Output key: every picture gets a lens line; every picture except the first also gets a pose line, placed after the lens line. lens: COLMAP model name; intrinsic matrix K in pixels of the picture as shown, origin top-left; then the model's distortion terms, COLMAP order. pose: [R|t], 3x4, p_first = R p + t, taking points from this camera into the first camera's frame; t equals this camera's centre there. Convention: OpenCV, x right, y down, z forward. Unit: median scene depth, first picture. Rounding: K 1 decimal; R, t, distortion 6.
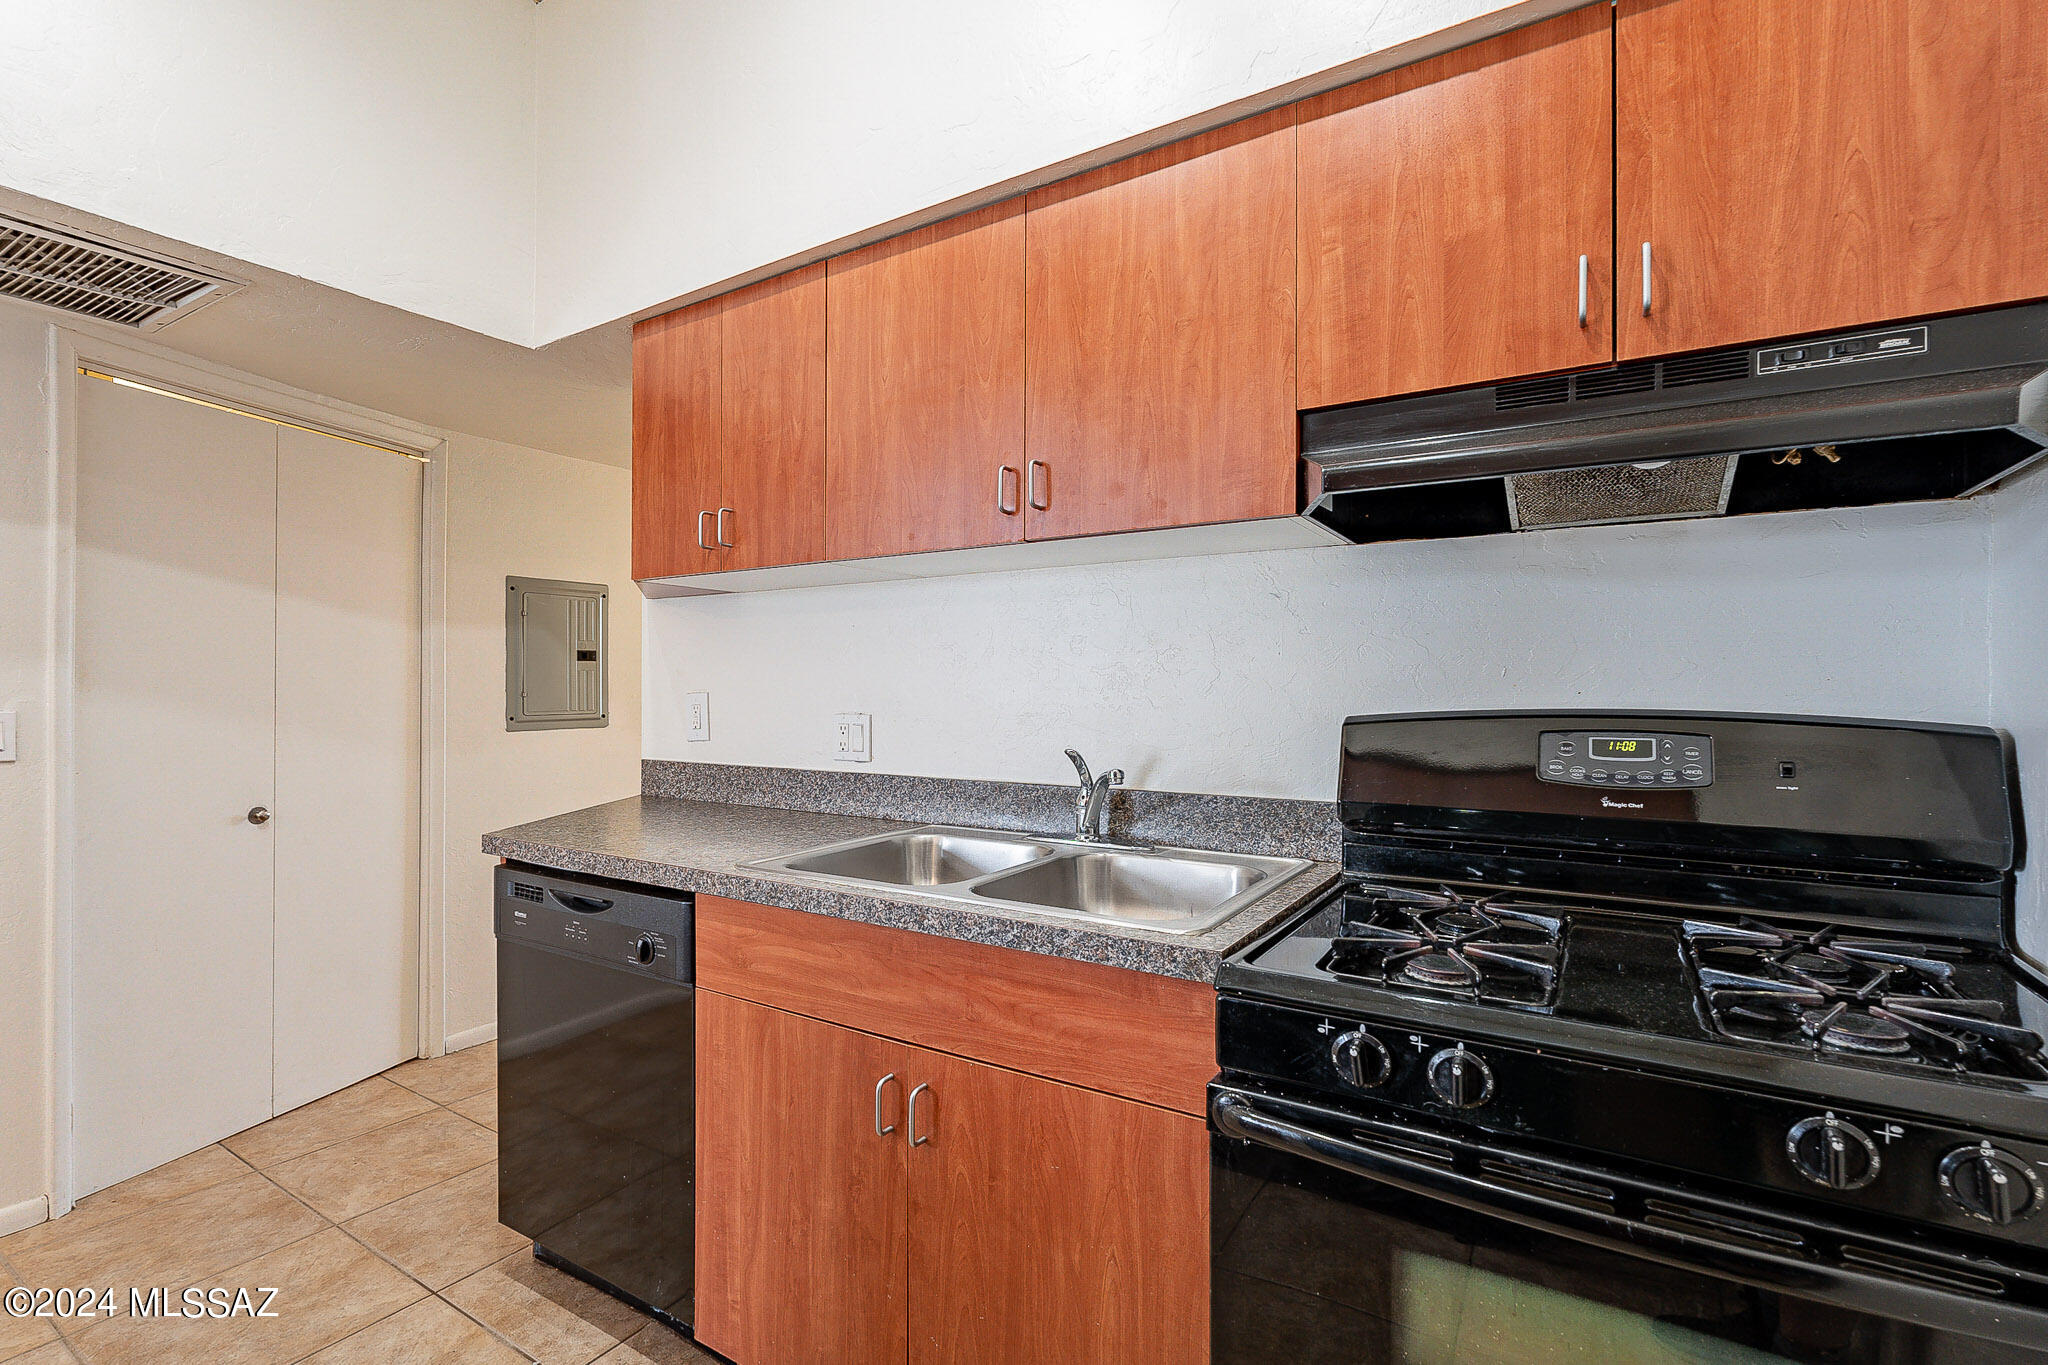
lens RADIAL K [[907.9, 0, 1014.9], [0, 907.9, 682.0], [0, 0, 1]] dist [-0.002587, -0.000870]
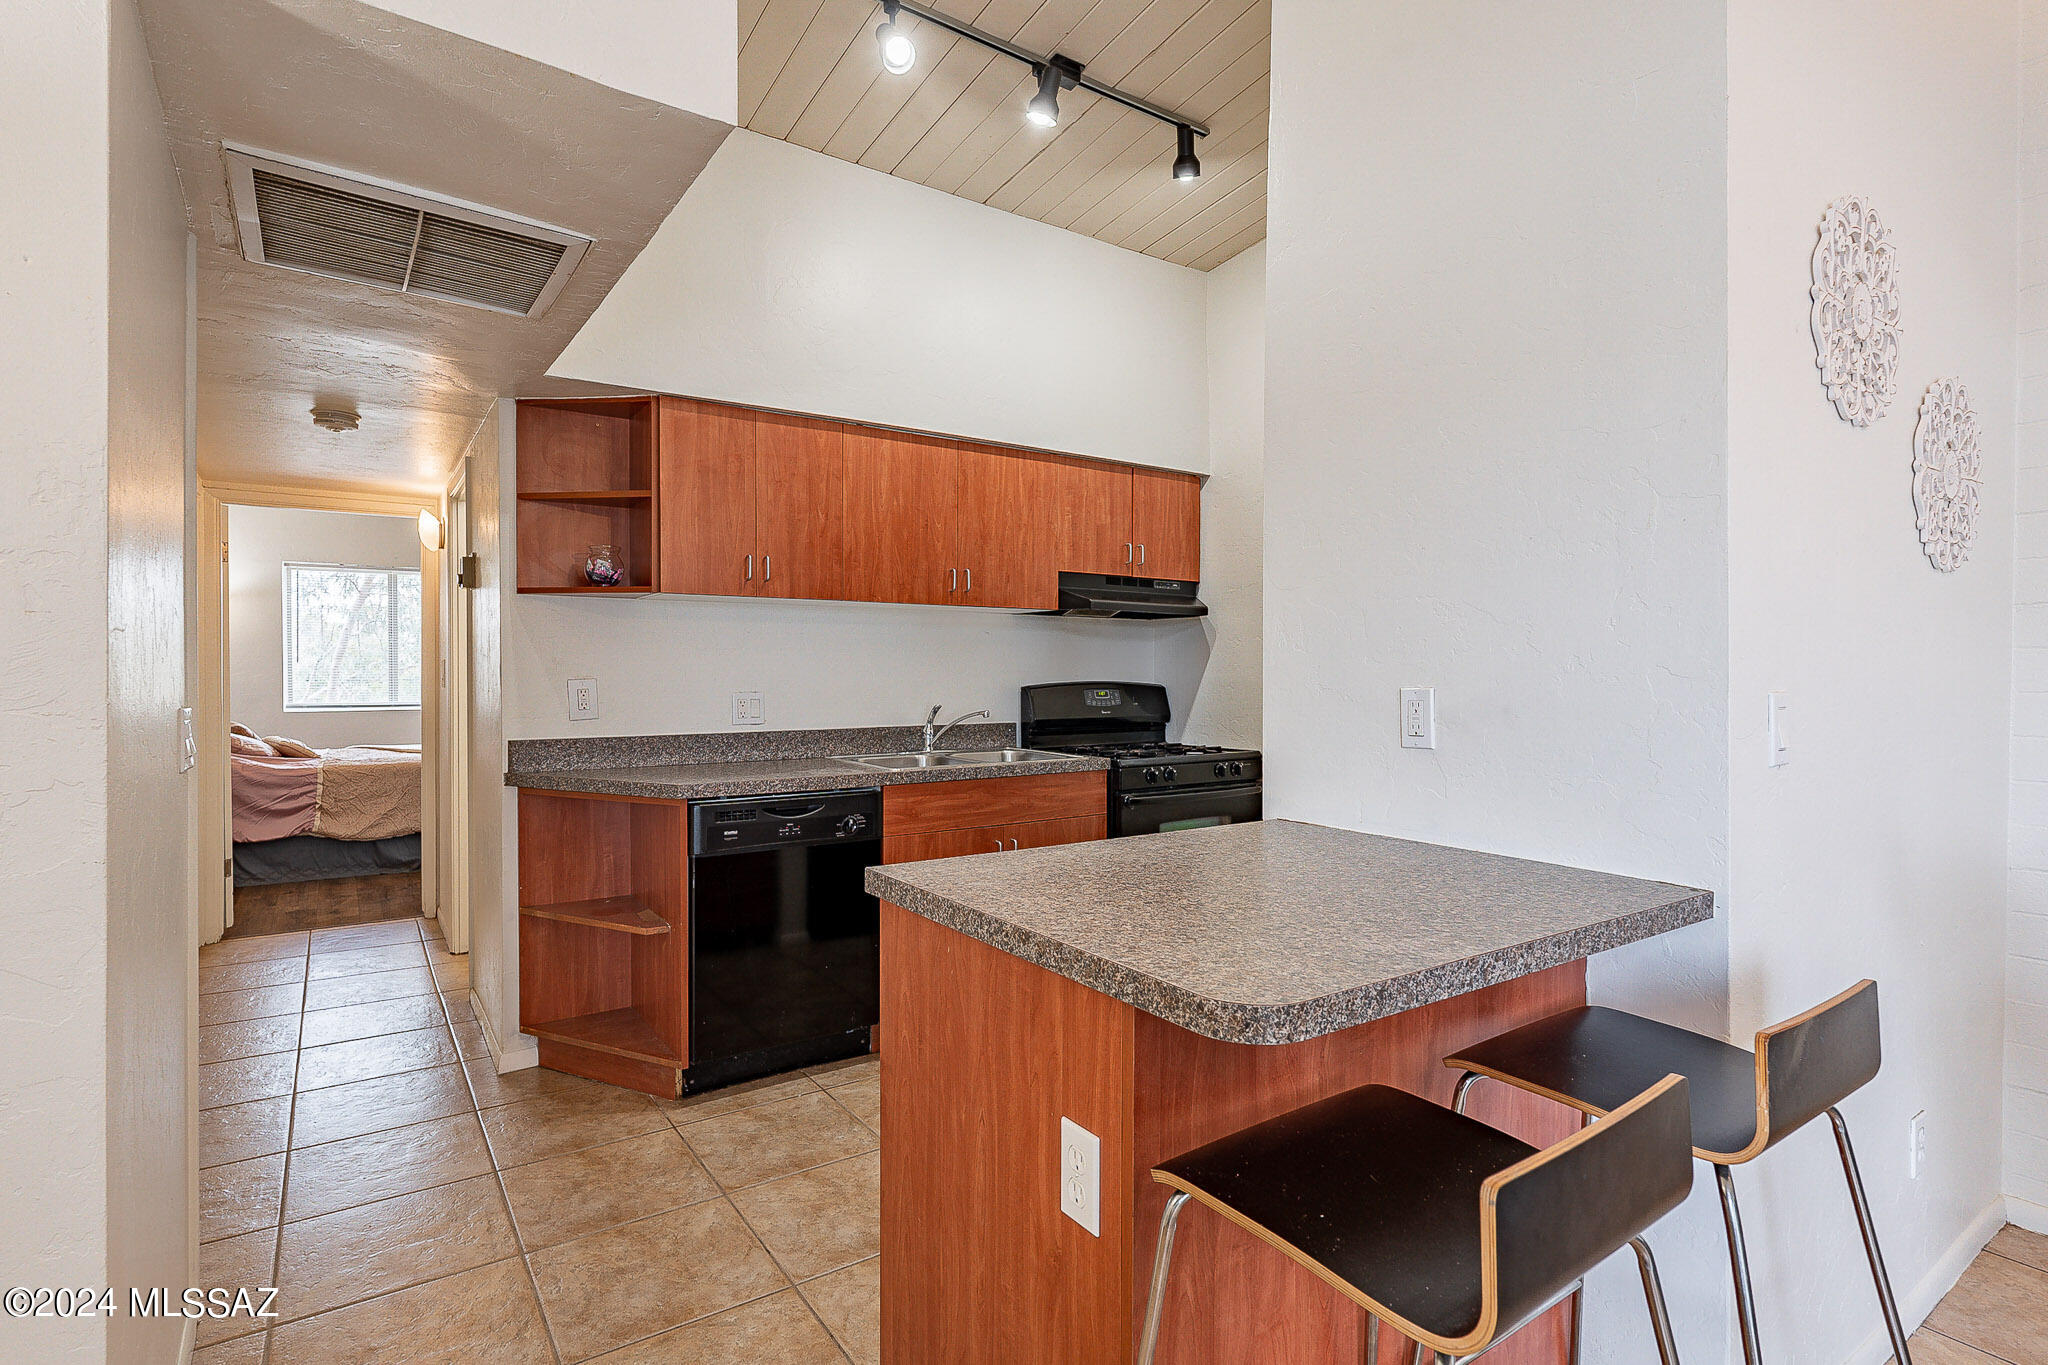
lens RADIAL K [[1009.8, 0, 1006.2], [0, 1009.8, 685.2], [0, 0, 1]] dist [-0.001807, -0.000228]
pose [[0.401411, -0.012767, 0.915809, -1.905404], [-0.006115, 0.999843, 0.016619, -0.008166], [-0.915878, -0.012271, 0.401270, -0.046090]]
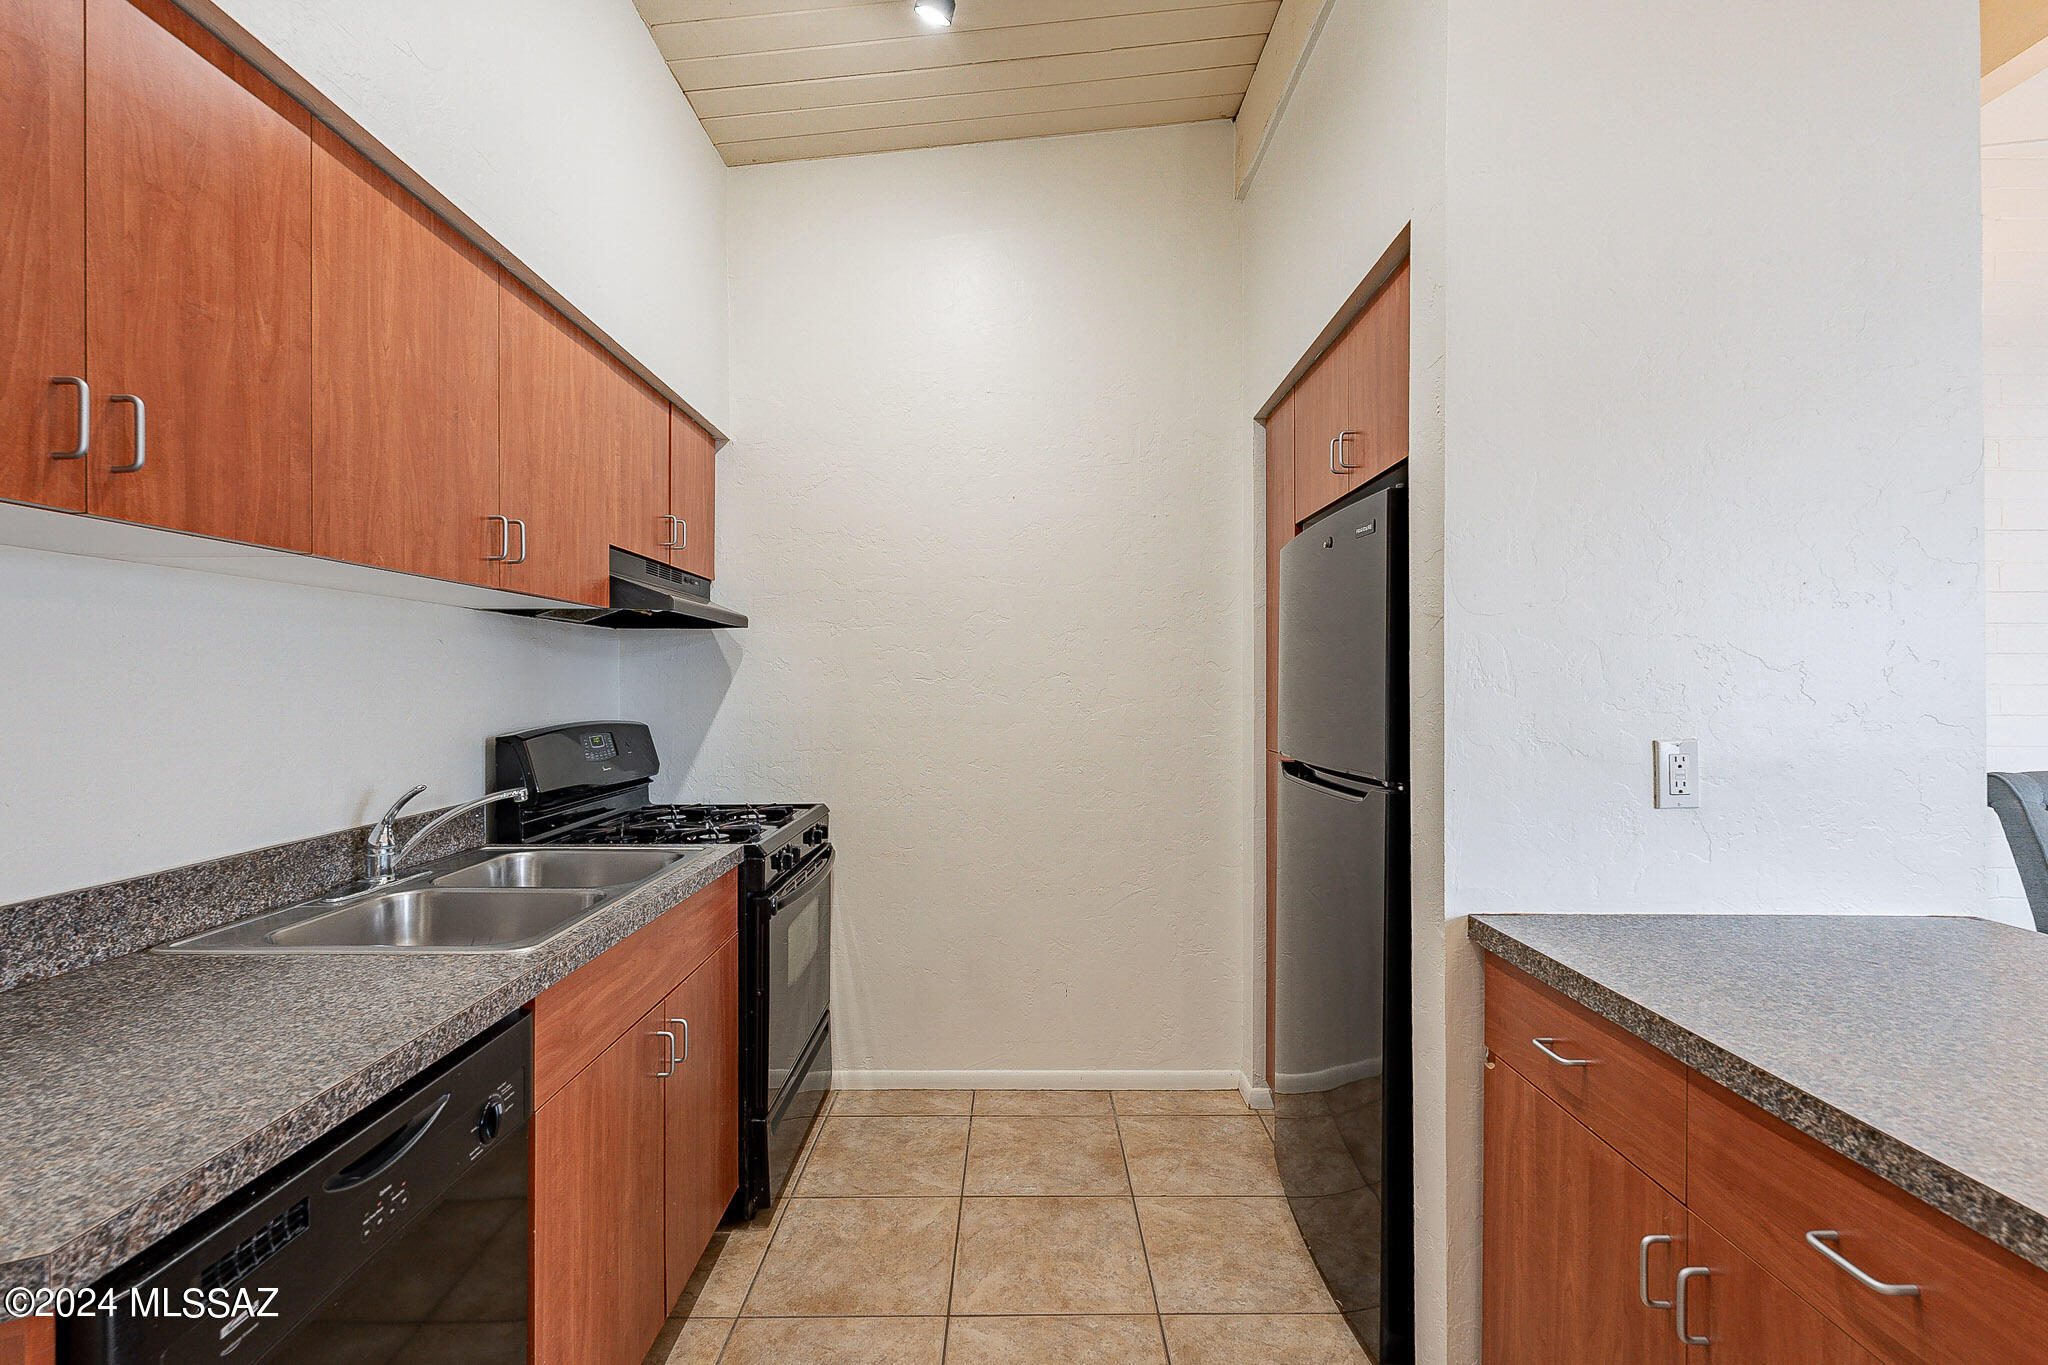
lens RADIAL K [[923.0, 0, 1043.4], [0, 923.0, 682.2], [0, 0, 1]] dist [-0.003074, 0.000375]
pose [[-0.546003, 0.000729, 0.837783, -1.142081], [-0.004500, 0.999983, -0.003803, -0.038294], [-0.837771, -0.005847, -0.545991, 0.956217]]
